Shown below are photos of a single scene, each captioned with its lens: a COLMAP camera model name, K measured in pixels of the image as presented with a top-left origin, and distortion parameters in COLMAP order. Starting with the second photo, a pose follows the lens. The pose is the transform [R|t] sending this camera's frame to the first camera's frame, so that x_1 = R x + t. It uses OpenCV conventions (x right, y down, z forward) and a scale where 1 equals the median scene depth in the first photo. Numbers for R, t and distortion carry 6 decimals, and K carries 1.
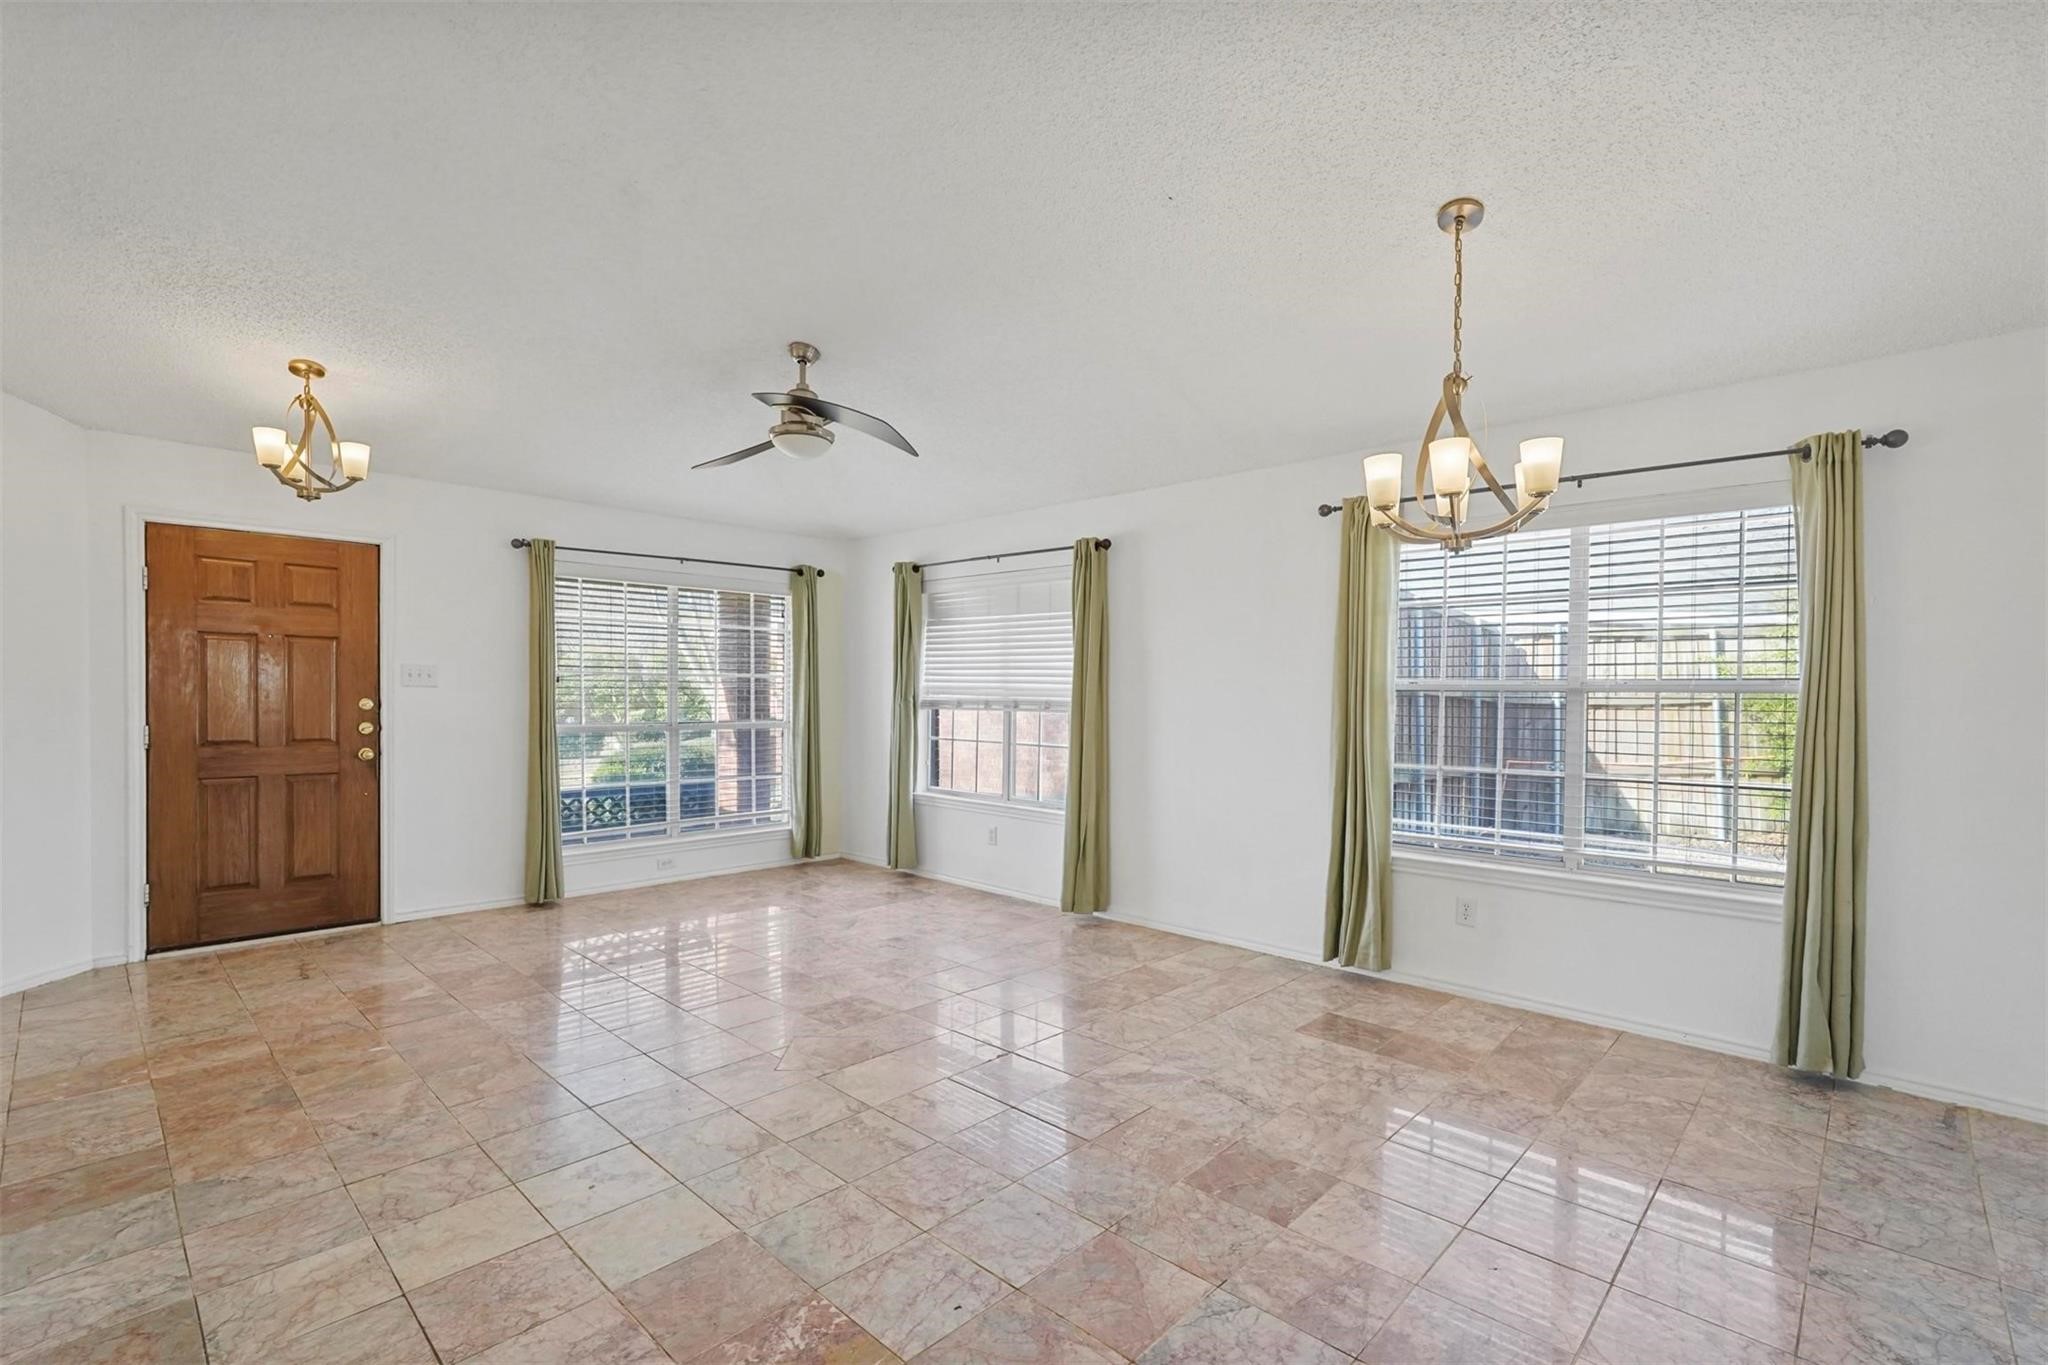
lens RADIAL K [[913.7, 0, 1017.3], [0, 913.7, 697.3], [0, 0, 1]] dist [-0.017365, 0.007386]
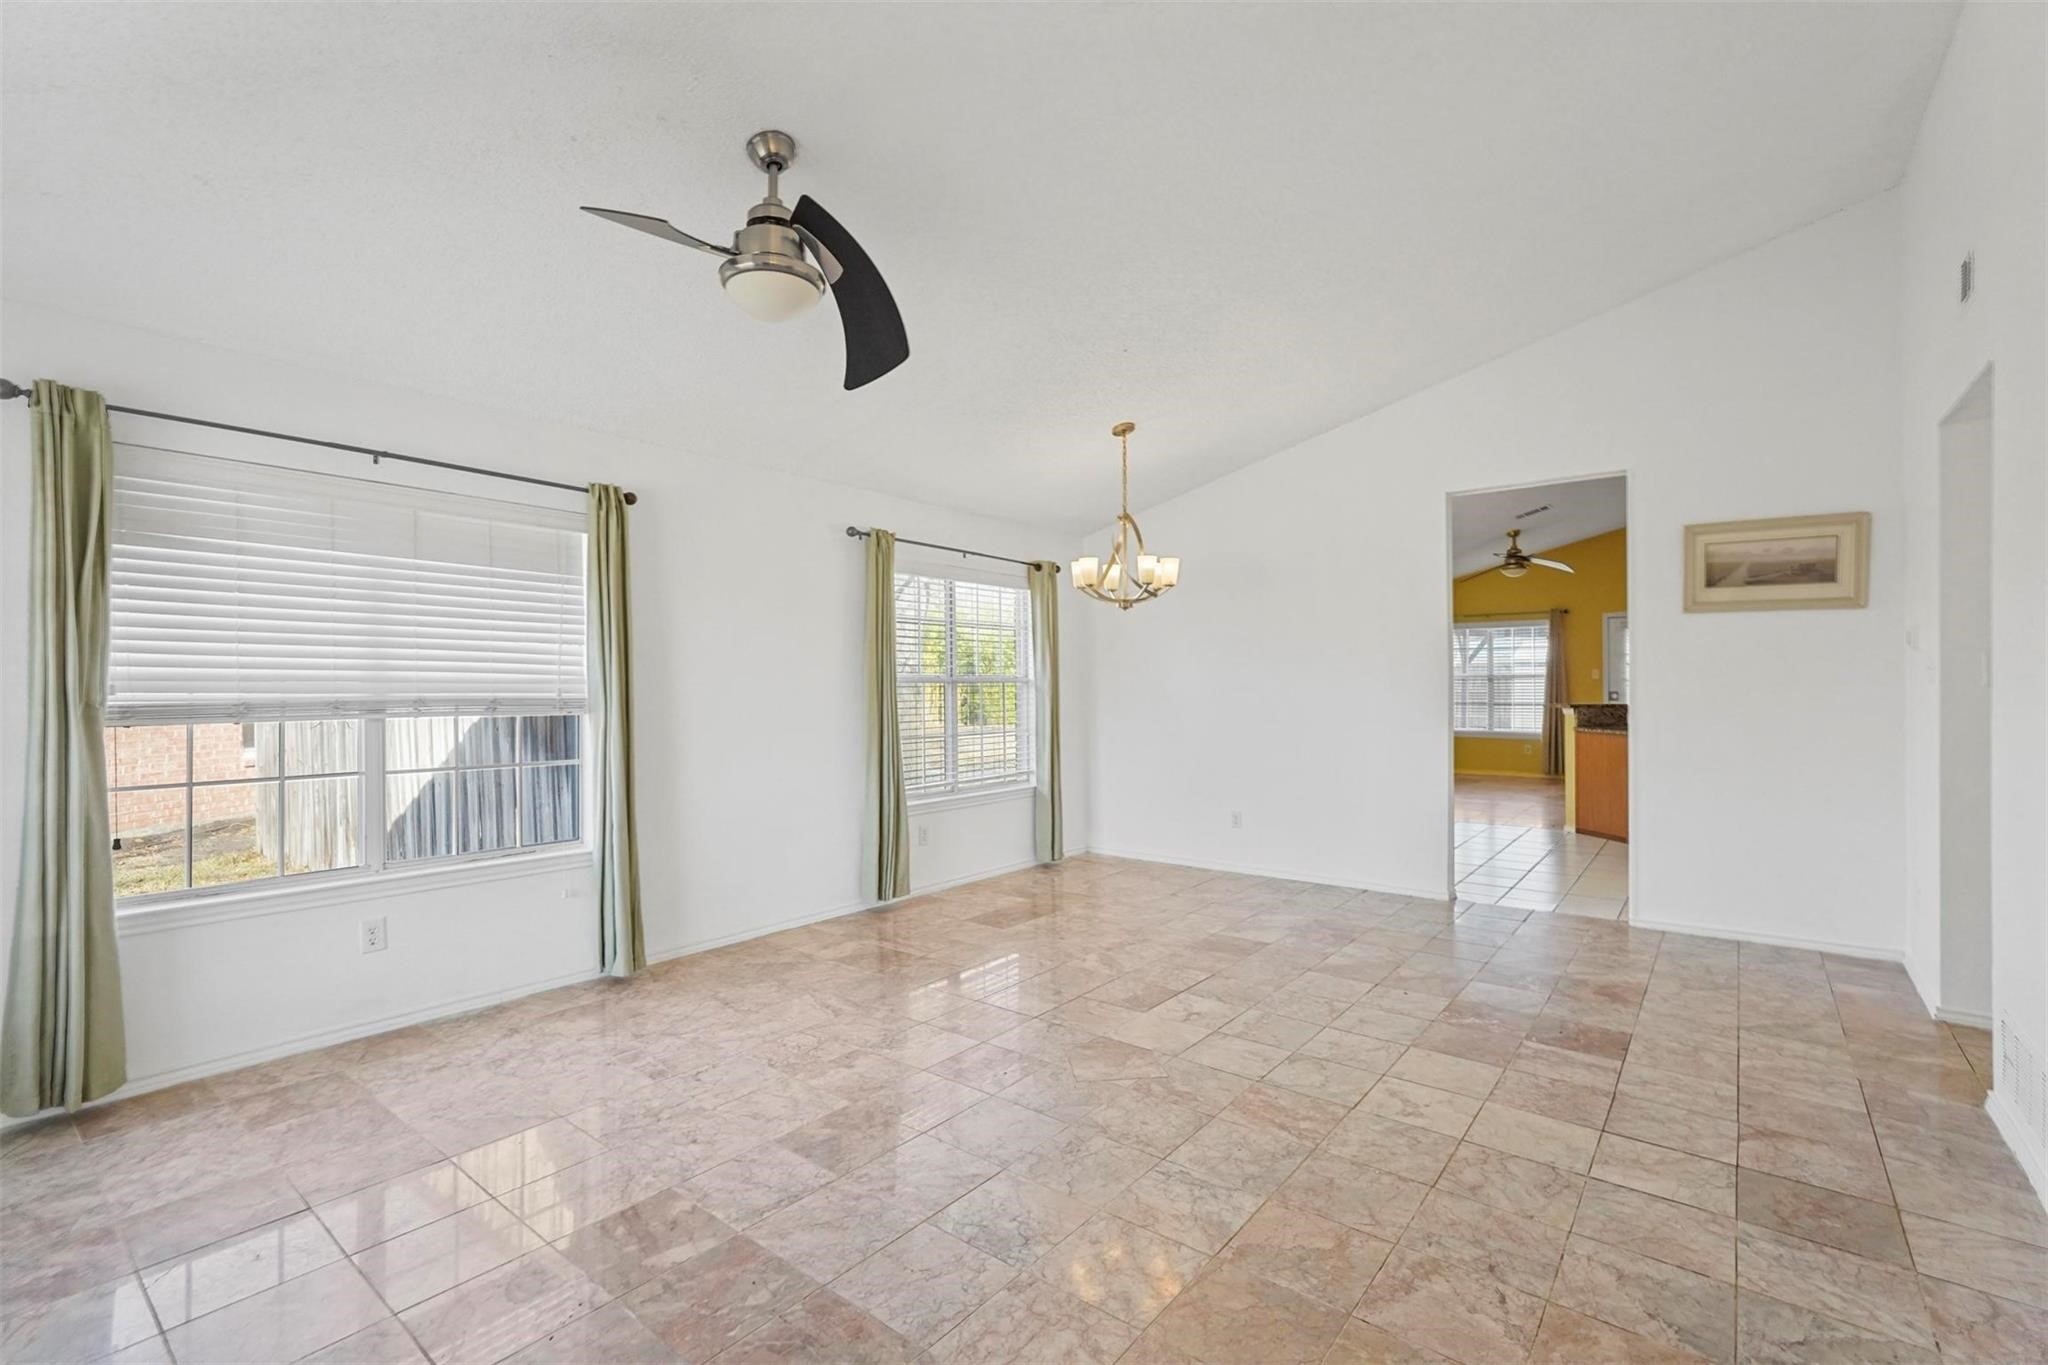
lens RADIAL K [[913.7, 0, 1017.9], [0, 913.7, 678.0], [0, 0, 1]] dist [-0.017365, 0.007386]
pose [[-0.088490, -0.000190, 0.996077, -1.340631], [0.004332, 0.999990, 0.000576, -0.020233], [-0.996068, 0.004366, -0.088488, 1.364478]]
